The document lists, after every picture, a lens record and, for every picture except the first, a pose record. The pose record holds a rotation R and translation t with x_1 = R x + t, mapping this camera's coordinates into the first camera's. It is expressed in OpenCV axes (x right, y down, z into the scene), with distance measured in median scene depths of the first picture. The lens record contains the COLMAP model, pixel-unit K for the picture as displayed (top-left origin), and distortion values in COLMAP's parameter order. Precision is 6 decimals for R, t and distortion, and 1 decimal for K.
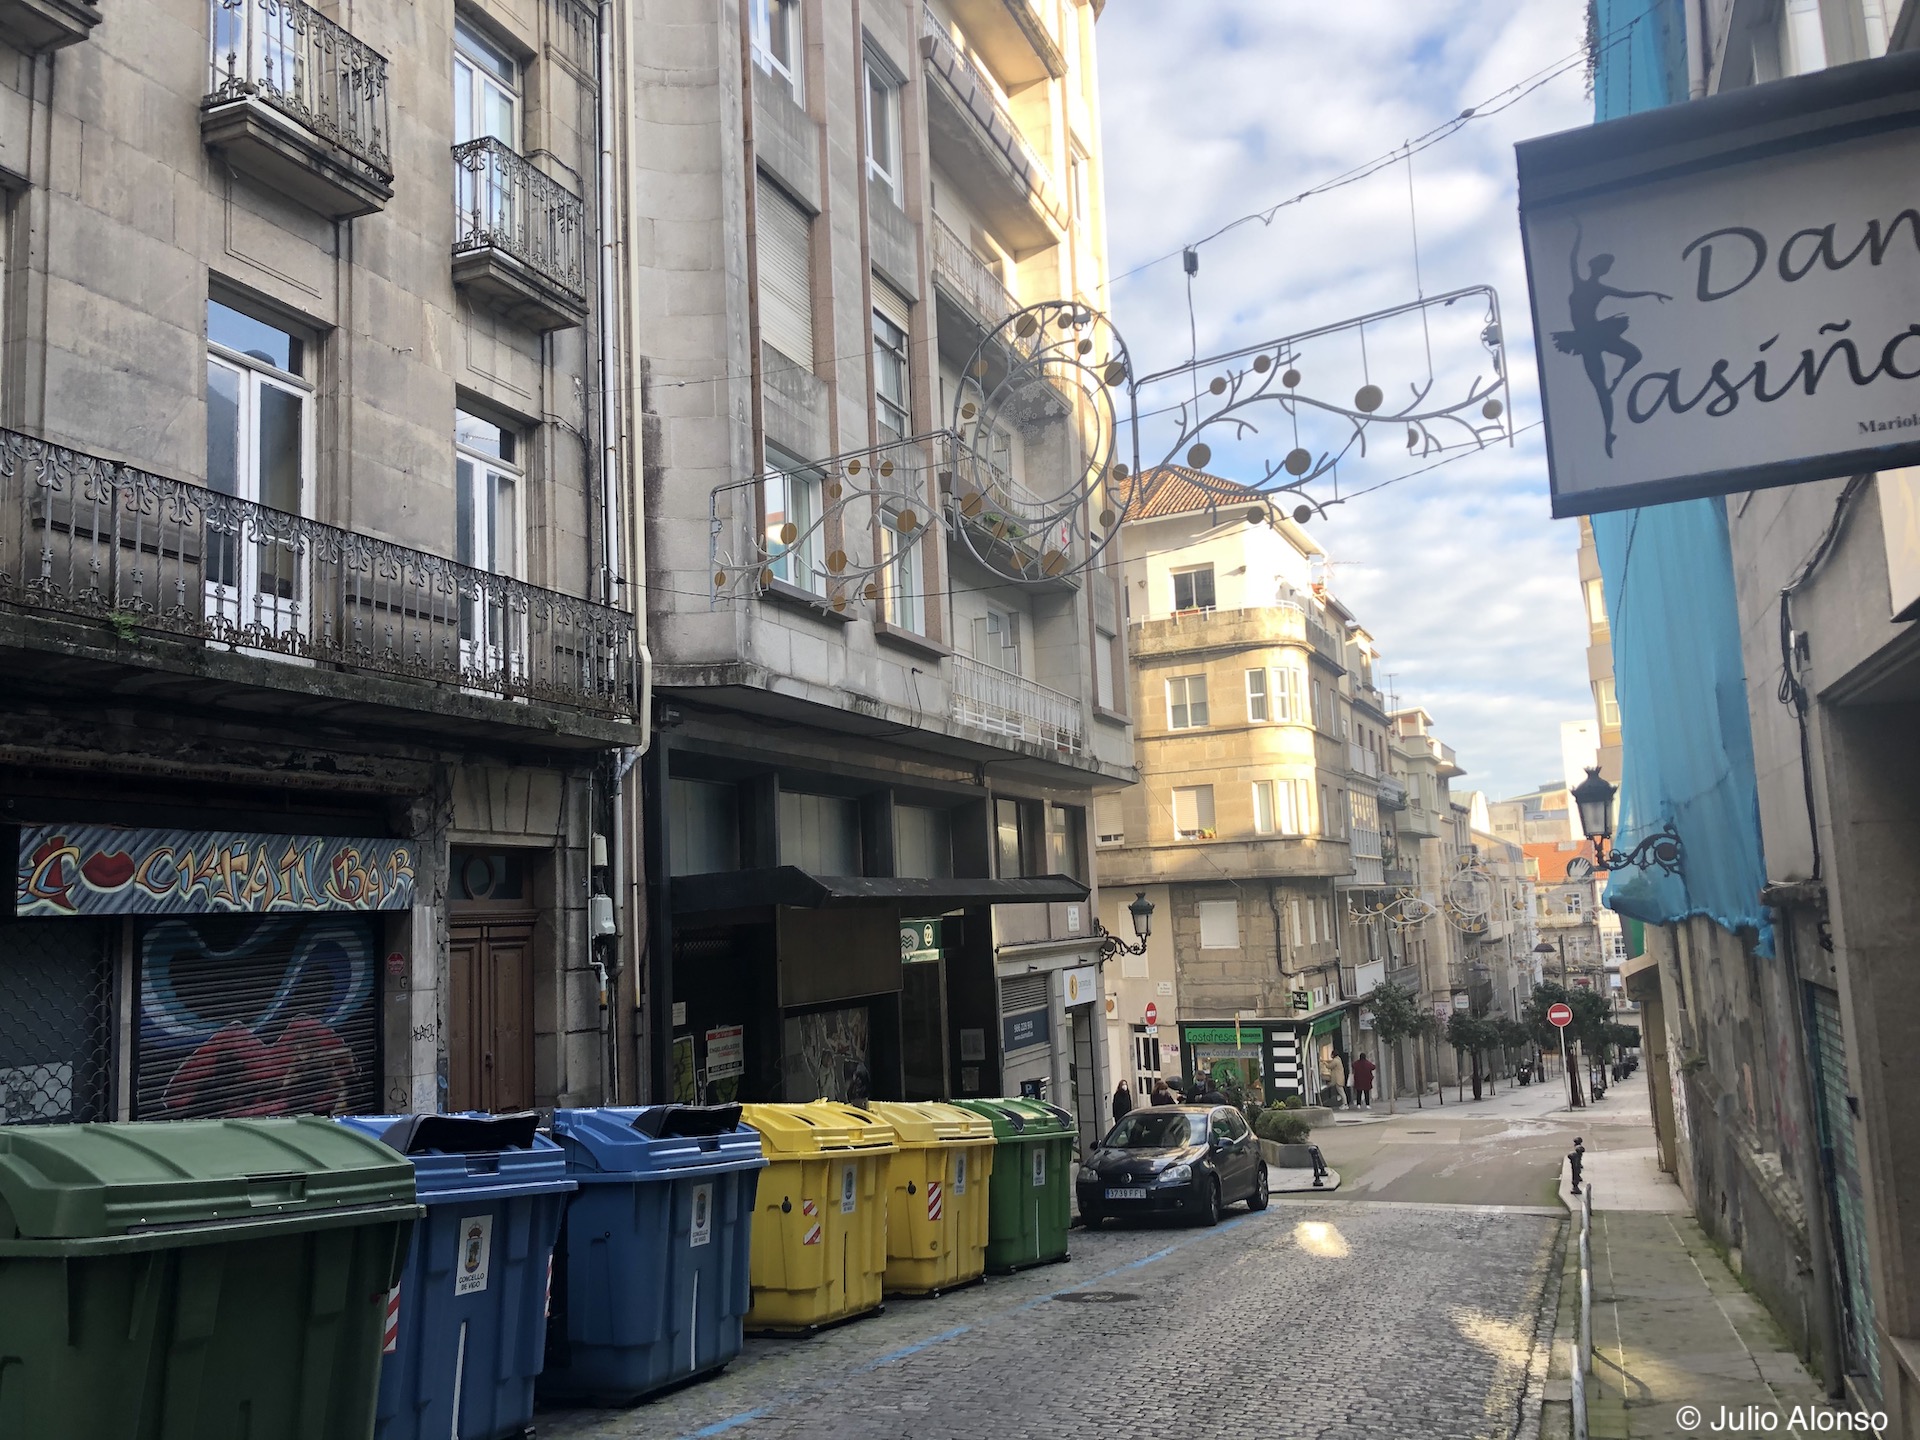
lens RADIAL K [[1564.1, 0, 960.0], [0, 1564.1, 720.0], [0, 0, 1]] dist [-0.006335, -0.003113]
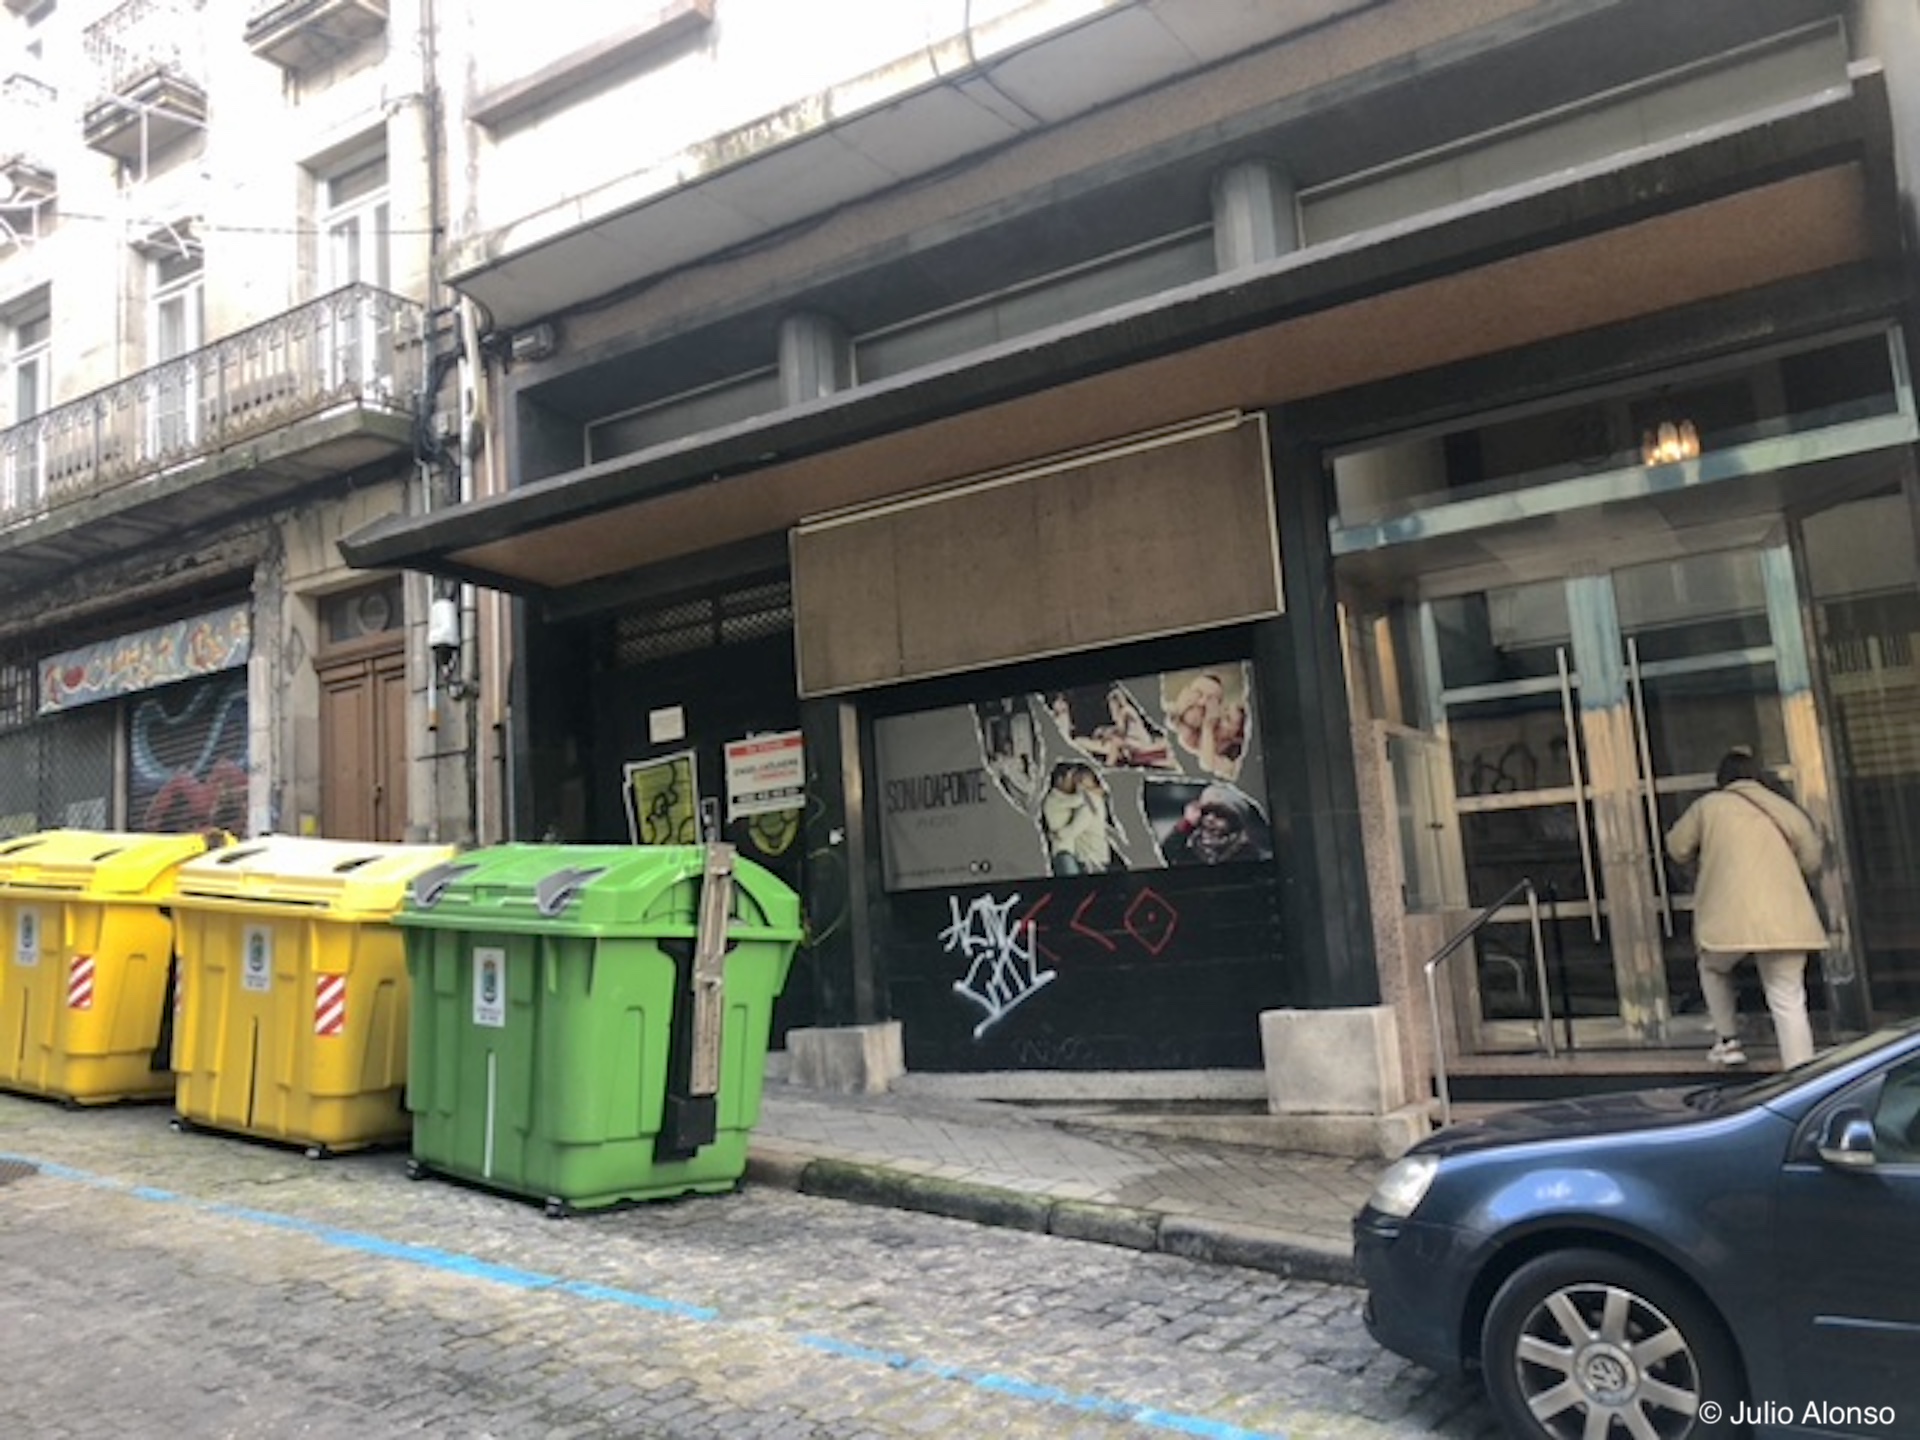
lens RADIAL K [[1564.1, 0, 960.0], [0, 1564.1, 720.0], [0, 0, 1]] dist [-0.006335, -0.003113]
pose [[-0.171190, -0.073724, -0.982476, 0.663237], [0.205875, 0.972506, -0.108848, 0.388827], [0.963488, -0.220901, -0.151305, 1.651433]]
